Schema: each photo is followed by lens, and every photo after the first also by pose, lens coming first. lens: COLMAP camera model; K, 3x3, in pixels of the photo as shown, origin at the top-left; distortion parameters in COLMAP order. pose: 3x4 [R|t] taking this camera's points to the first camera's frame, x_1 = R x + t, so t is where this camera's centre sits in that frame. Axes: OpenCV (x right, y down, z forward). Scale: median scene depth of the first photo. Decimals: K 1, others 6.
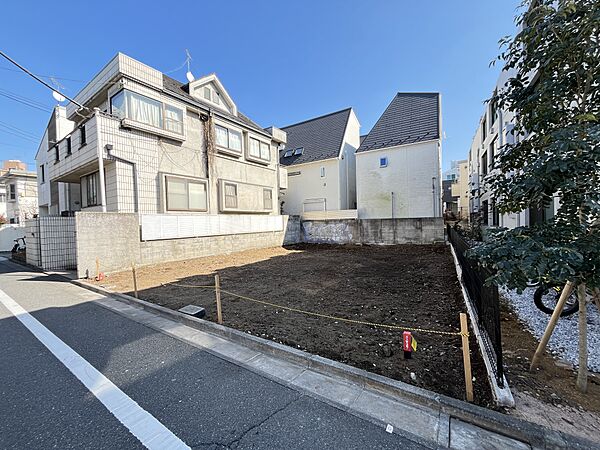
lens RADIAL K [[241.2, 0, 298.3], [0, 241.2, 226.3], [0, 0, 1]] dist [-0.004391, -0.000067]
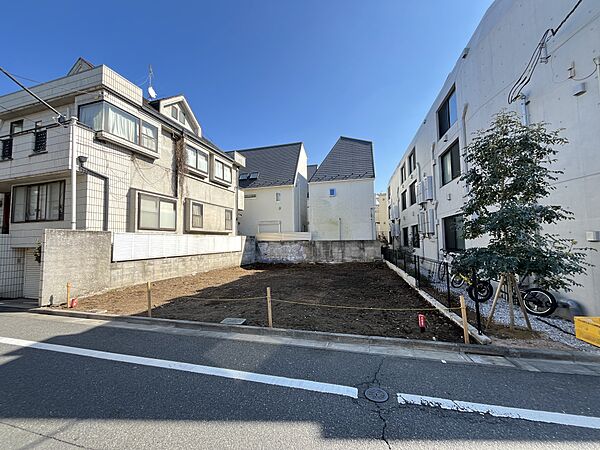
lens RADIAL K [[241.2, 0, 298.6], [0, 241.2, 225.7], [0, 0, 1]] dist [-0.004391, -0.000067]
pose [[0.953485, 0.030909, 0.299851, -0.192333], [-0.004477, 0.996072, -0.088439, 0.001085], [-0.301407, 0.082983, 0.949878, -0.071207]]
